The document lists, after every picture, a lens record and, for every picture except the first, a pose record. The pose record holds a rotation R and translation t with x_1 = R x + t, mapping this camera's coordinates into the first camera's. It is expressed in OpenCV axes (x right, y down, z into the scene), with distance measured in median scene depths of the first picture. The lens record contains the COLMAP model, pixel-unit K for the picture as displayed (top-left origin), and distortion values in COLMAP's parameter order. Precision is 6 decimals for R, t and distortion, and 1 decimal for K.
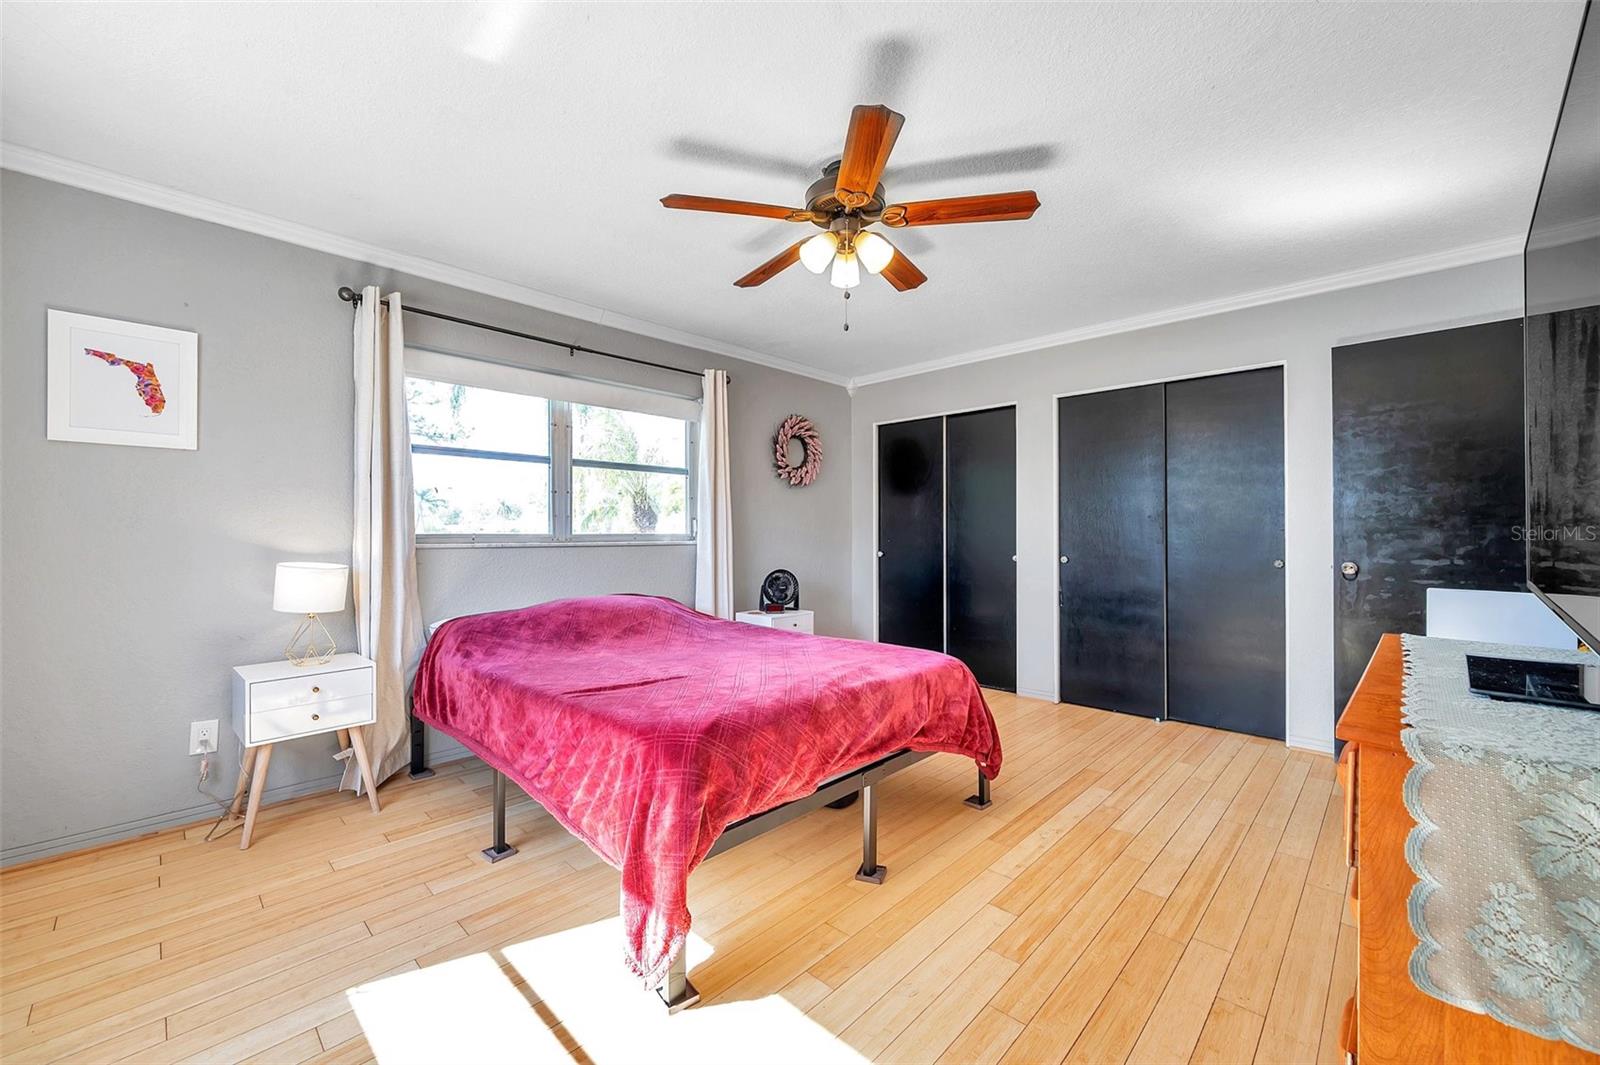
lens RADIAL K [[630.9, 0, 796.7], [0, 630.9, 530.1], [0, 0, 1]] dist [-0.001194, -0.000018]
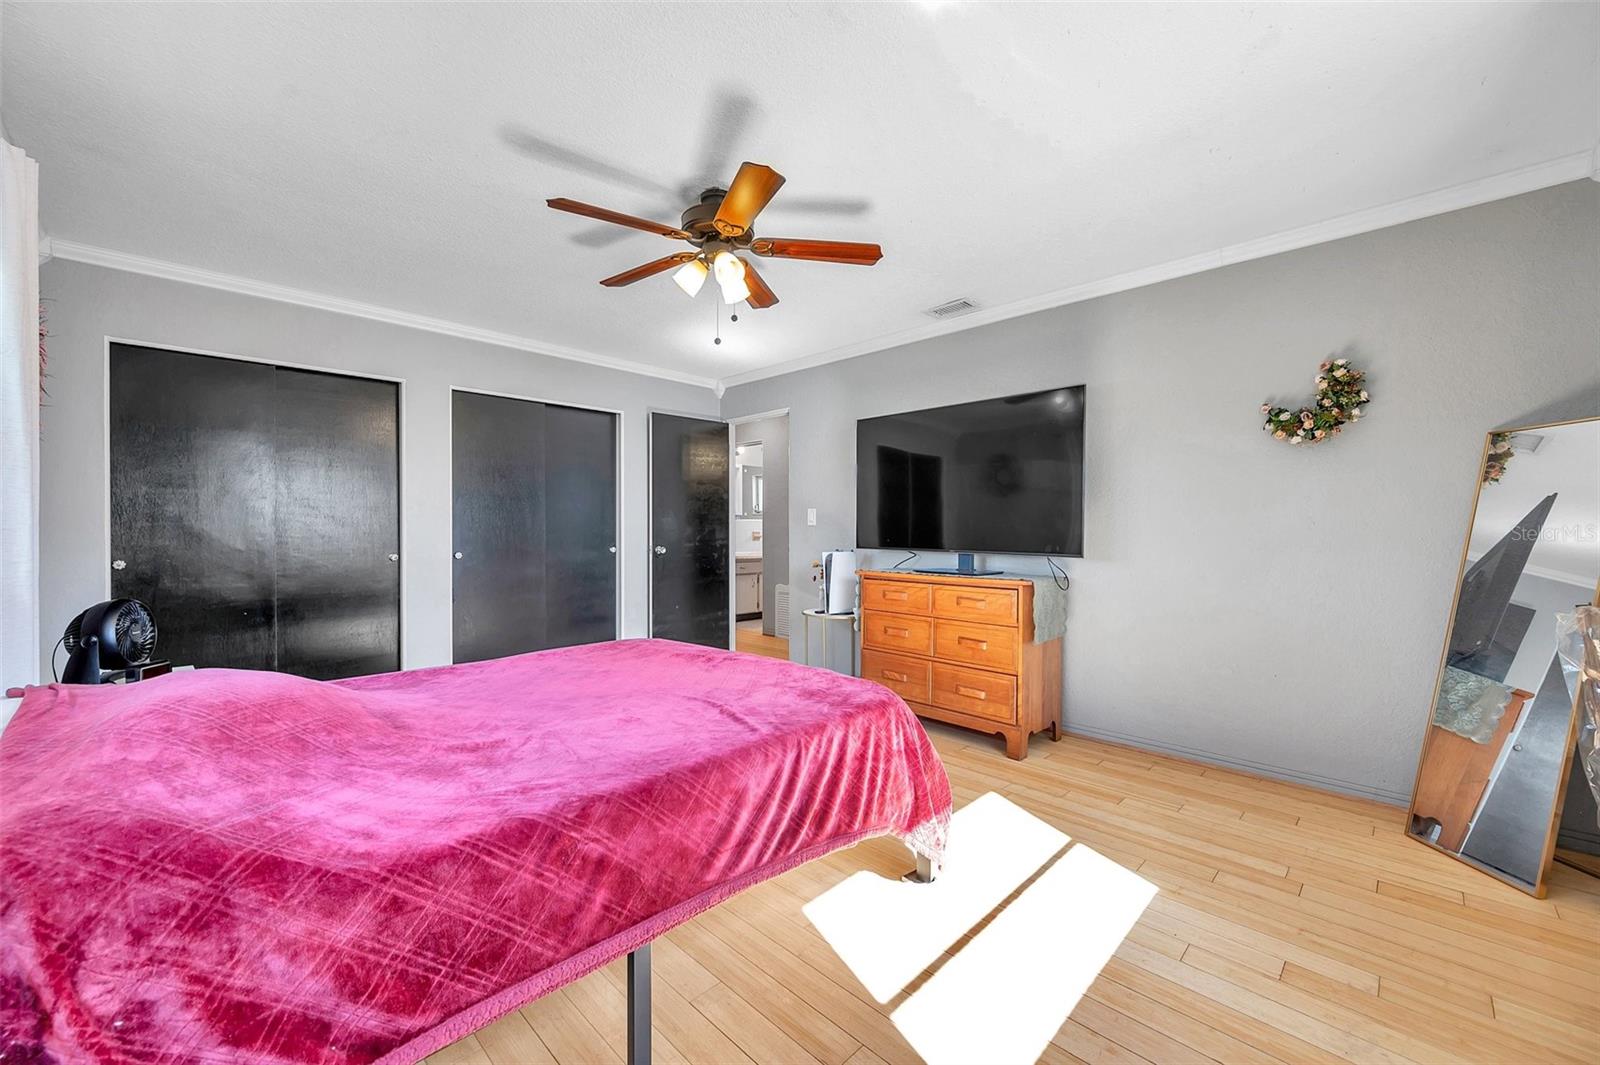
lens RADIAL K [[630.9, 0, 796.7], [0, 630.9, 530.1], [0, 0, 1]] dist [-0.001194, -0.000018]
pose [[0.009229, -0.003047, 0.999953, -0.794319], [-0.004893, 0.999983, 0.003092, 0.003654], [-0.999945, -0.004921, 0.009214, 0.660369]]
